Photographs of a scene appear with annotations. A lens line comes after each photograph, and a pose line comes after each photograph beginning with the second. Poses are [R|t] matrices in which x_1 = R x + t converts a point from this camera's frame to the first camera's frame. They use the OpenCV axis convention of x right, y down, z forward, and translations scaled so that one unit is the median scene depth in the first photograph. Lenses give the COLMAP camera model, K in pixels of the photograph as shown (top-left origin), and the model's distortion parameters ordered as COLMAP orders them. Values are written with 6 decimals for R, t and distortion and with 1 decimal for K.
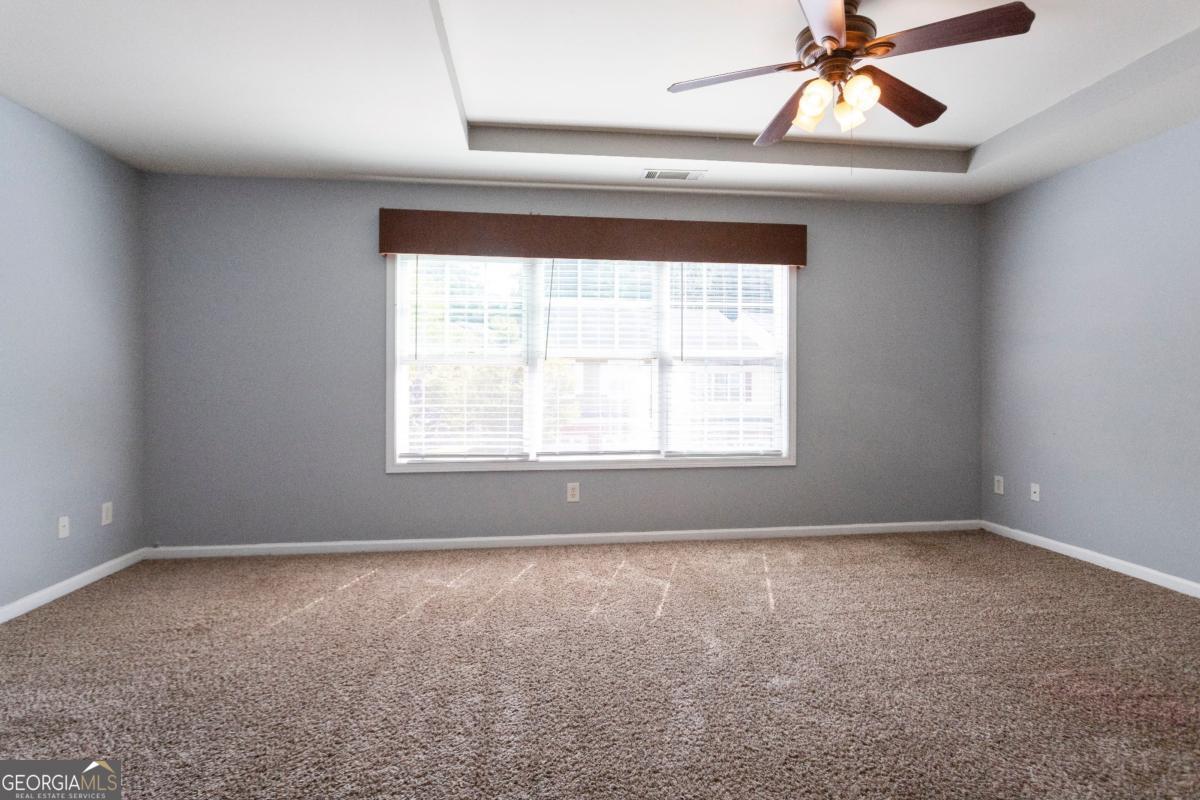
lens RADIAL K [[591.4, 0, 602.6], [0, 591.4, 382.1], [0, 0, 1]] dist [0.025559, 0.000168]
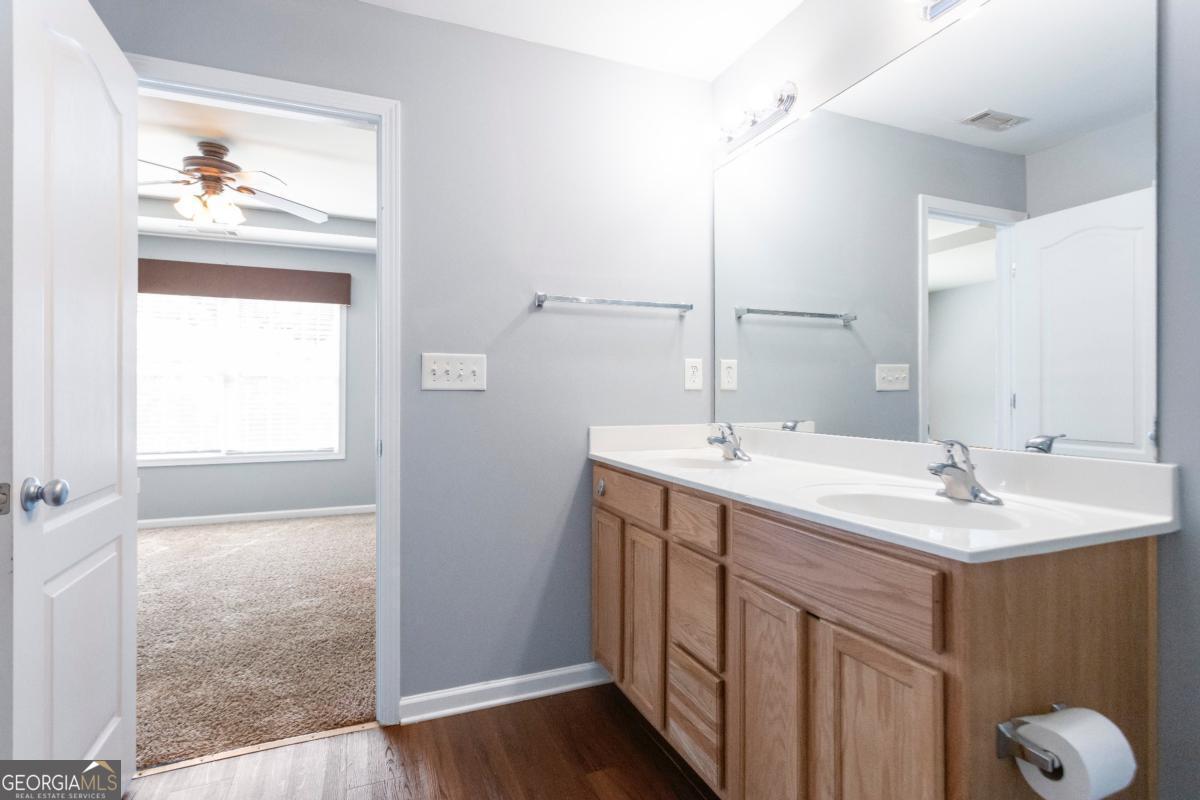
lens RADIAL K [[591.4, 0, 602.6], [0, 591.4, 382.1], [0, 0, 1]] dist [0.025559, 0.000168]
pose [[0.963752, 0.007812, 0.266685, 0.532624], [-0.005074, 0.999927, -0.010953, -0.015441], [-0.266752, 0.009202, 0.963721, -0.411561]]
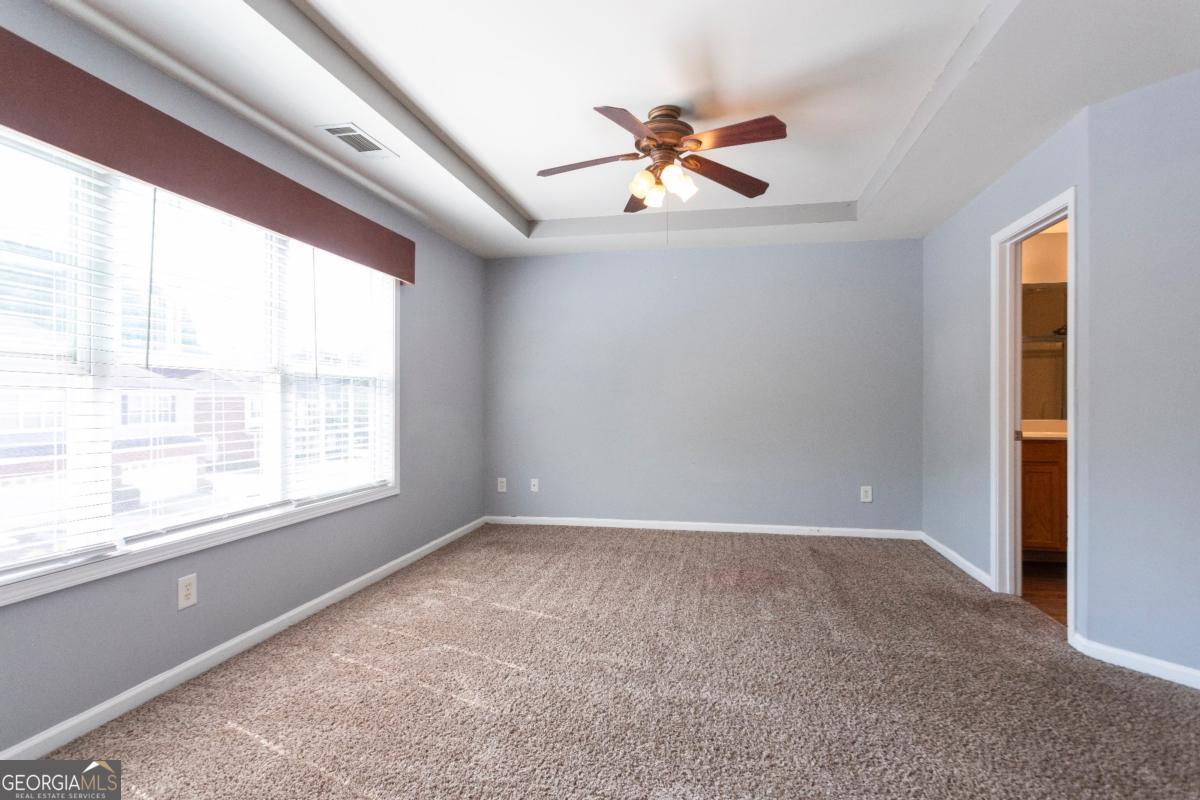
lens RADIAL K [[604.0, 0, 600.0], [0, 604.0, 400.0], [0, 0, 1]] dist [0.000712, 0.000200]
pose [[0.321329, 0.000418, 0.946968, -0.488202], [0.003160, 0.999994, -0.001514, -0.004988], [-0.946962, 0.003479, 0.321326, 0.401557]]
